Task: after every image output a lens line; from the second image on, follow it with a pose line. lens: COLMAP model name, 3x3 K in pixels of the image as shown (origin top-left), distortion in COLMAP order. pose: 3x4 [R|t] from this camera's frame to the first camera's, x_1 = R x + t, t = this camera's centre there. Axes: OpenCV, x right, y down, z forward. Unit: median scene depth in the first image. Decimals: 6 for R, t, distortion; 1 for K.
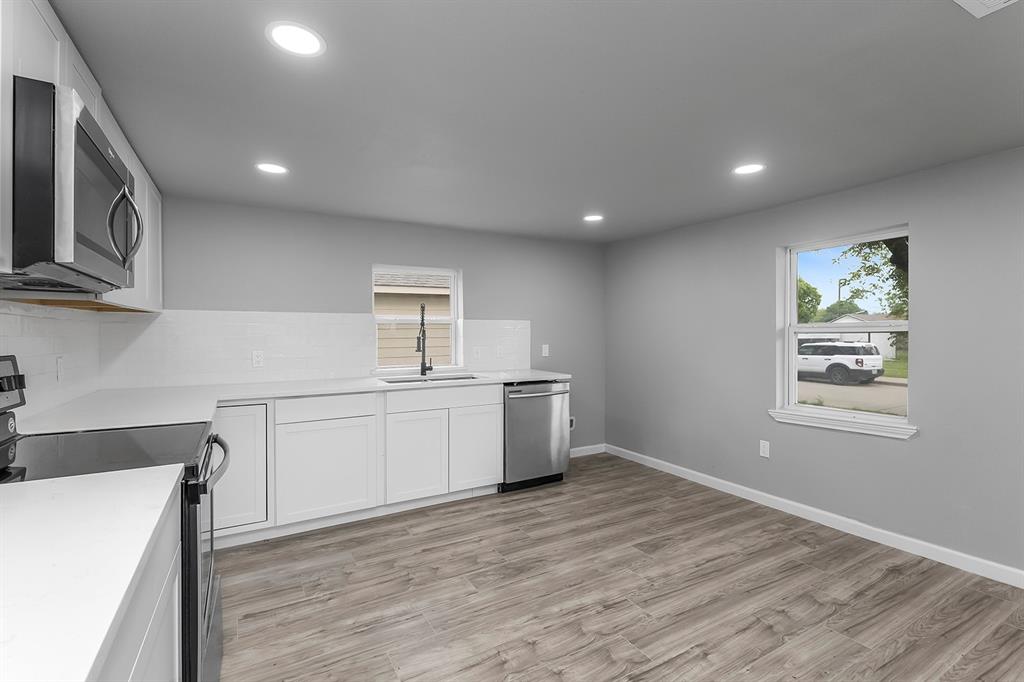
lens RADIAL K [[466.6, 0, 512.2], [0, 466.6, 341.0], [0, 0, 1]] dist [0.010832, -0.002283]
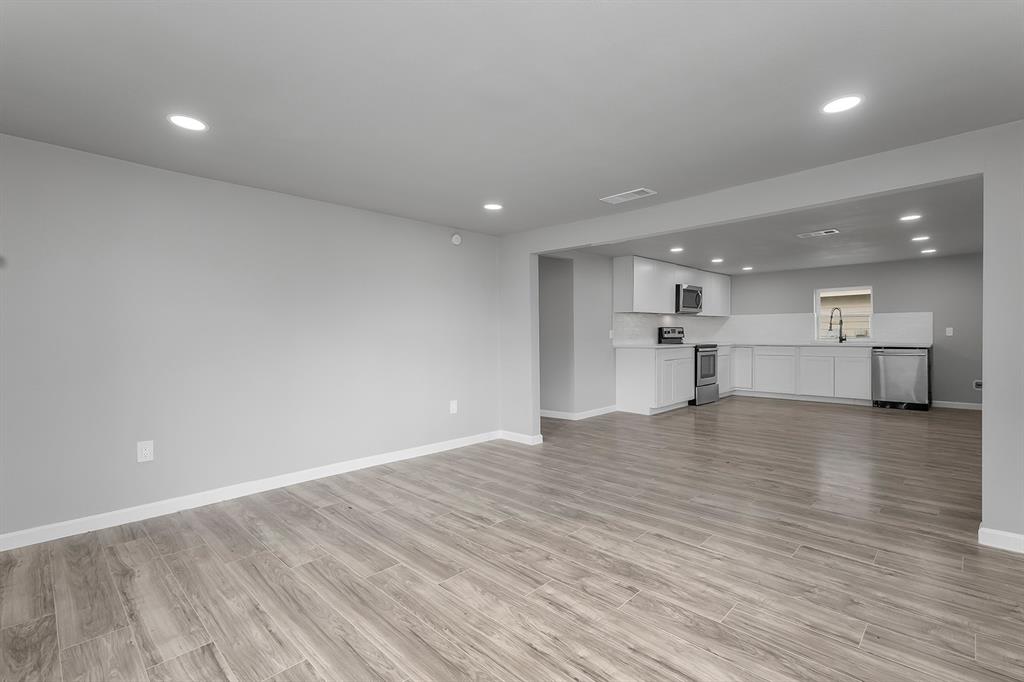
lens RADIAL K [[466.6, 0, 514.0], [0, 466.6, 340.5], [0, 0, 1]] dist [0.010832, -0.002283]
pose [[0.266601, 0.016931, -0.963658, 1.912485], [-0.009403, 0.999844, 0.014966, 0.067089], [0.963761, 0.005071, 0.266718, -1.209277]]
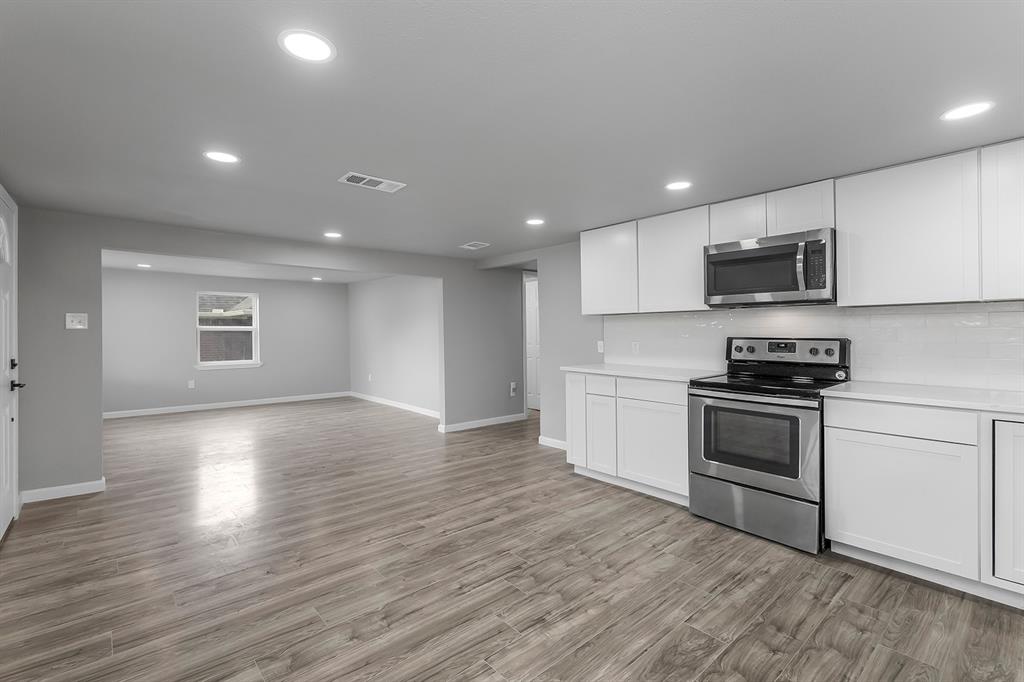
lens RADIAL K [[466.6, 0, 509.3], [0, 466.6, 332.3], [0, 0, 1]] dist [0.010832, -0.002283]
pose [[-0.981253, 0.008938, -0.192516, 0.353264], [0.005090, 0.999777, 0.020473, -0.023670], [0.192656, 0.019109, -0.981080, 1.521398]]
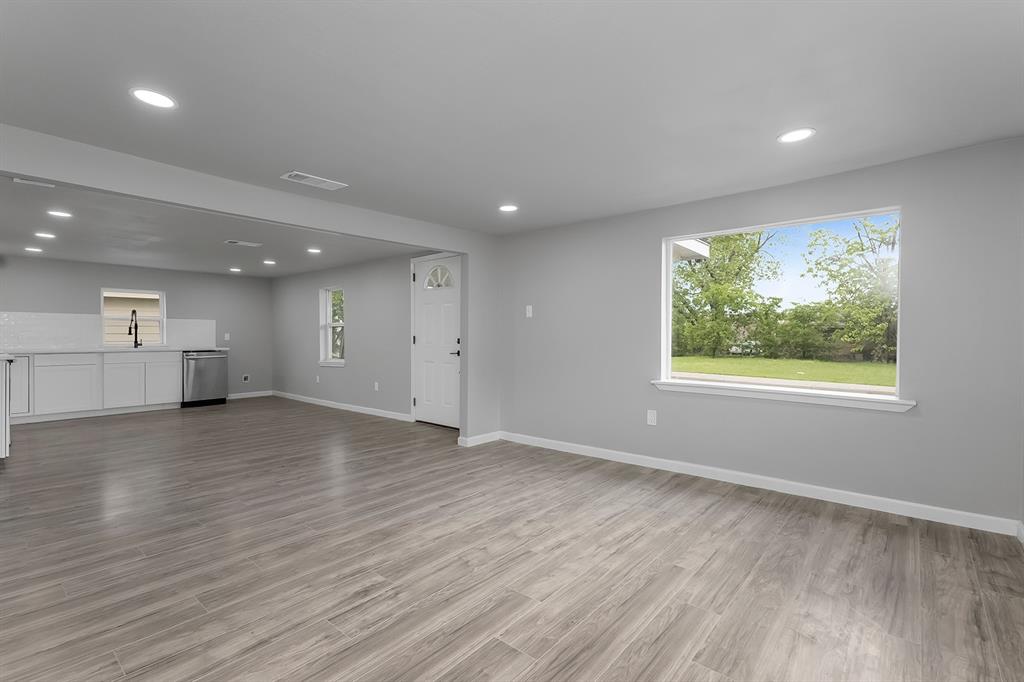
lens RADIAL K [[466.6, 0, 511.7], [0, 466.6, 341.0], [0, 0, 1]] dist [0.010832, -0.002283]
pose [[0.944871, 0.002163, 0.327435, 0.870226], [0.000411, 0.999970, -0.007792, 0.086436], [-0.327441, 0.007497, 0.944842, -1.786102]]
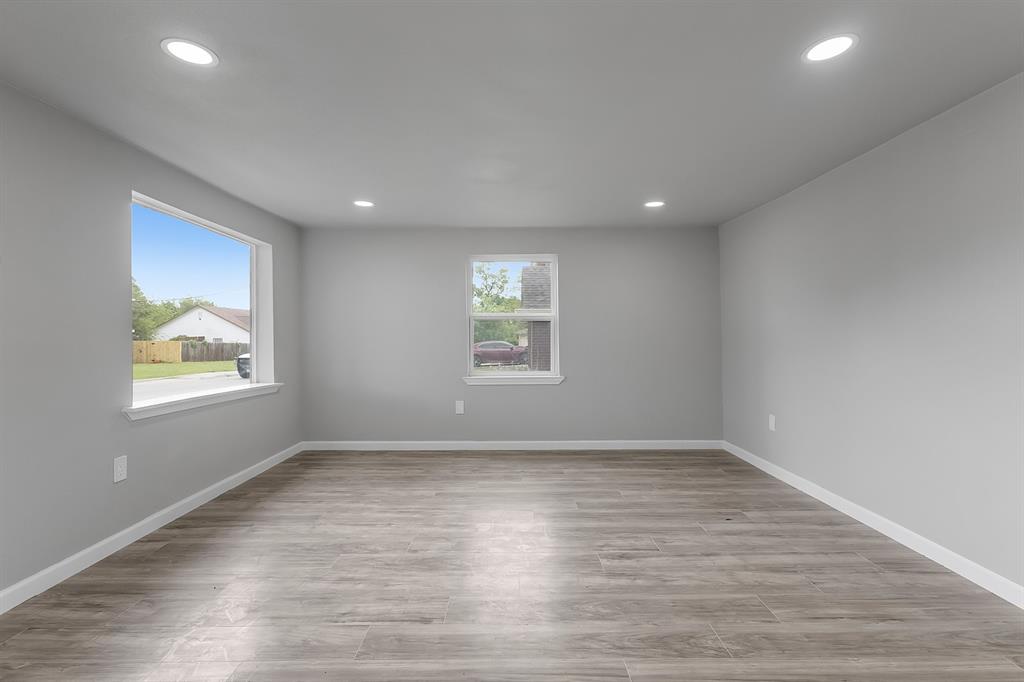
lens RADIAL K [[466.6, 0, 513.8], [0, 466.6, 345.9], [0, 0, 1]] dist [0.010832, -0.002283]
pose [[-0.864582, 0.001679, 0.502490, 0.633575], [0.018644, 0.999413, 0.028739, 0.061644], [-0.502146, 0.034216, -0.864105, -0.164973]]
